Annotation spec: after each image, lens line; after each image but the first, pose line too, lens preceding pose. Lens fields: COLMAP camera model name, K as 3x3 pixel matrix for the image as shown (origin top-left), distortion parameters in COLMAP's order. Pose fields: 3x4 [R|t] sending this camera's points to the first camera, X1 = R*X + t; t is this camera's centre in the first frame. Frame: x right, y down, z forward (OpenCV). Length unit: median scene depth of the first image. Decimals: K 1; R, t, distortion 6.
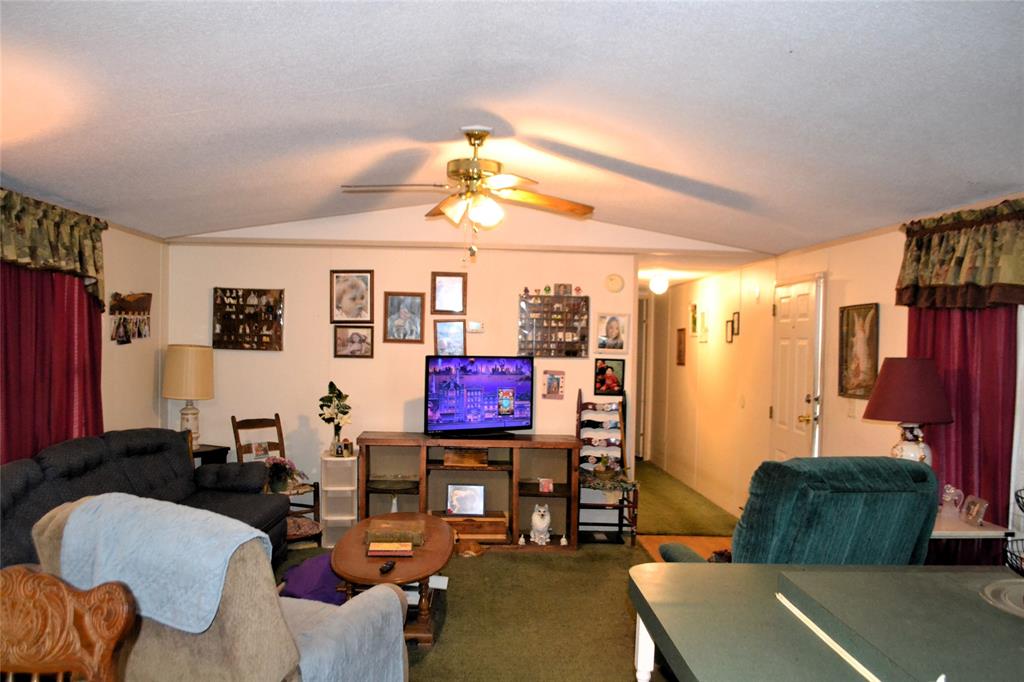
lens RADIAL K [[806.9, 0, 515.1], [0, 806.9, 360.0], [0, 0, 1]] dist [-0.079761, 0.000046]
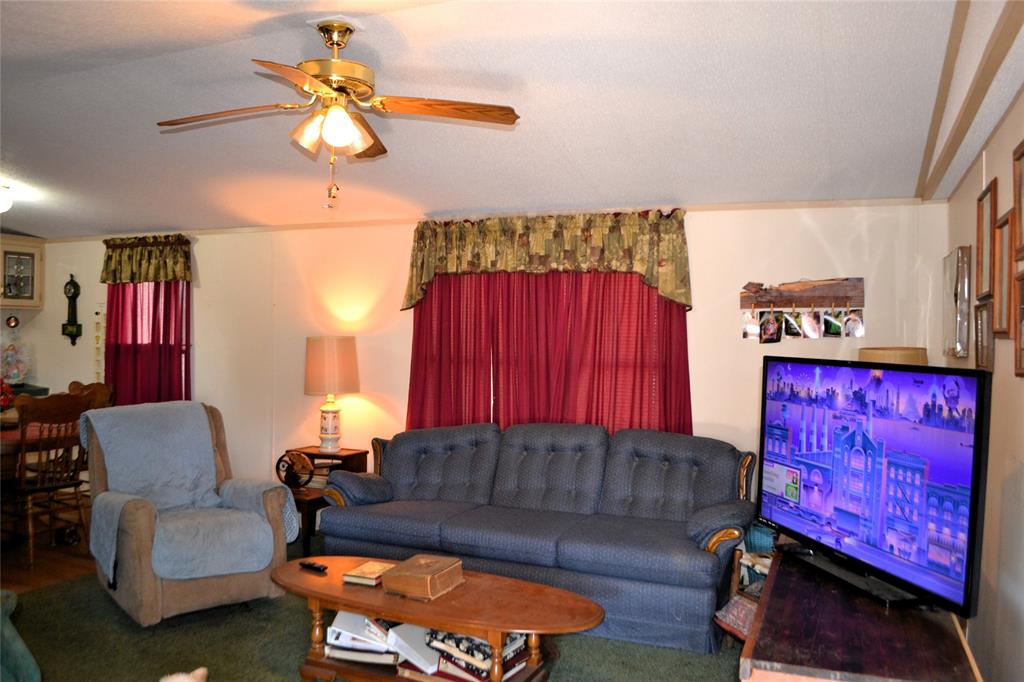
lens RADIAL K [[806.9, 0, 515.1], [0, 806.9, 360.0], [0, 0, 1]] dist [-0.079761, 0.000046]
pose [[-0.446583, -0.011649, -0.894666, 0.320969], [-0.048838, 0.998742, 0.011374, -0.002502], [0.893408, 0.048773, -0.446590, 1.006944]]
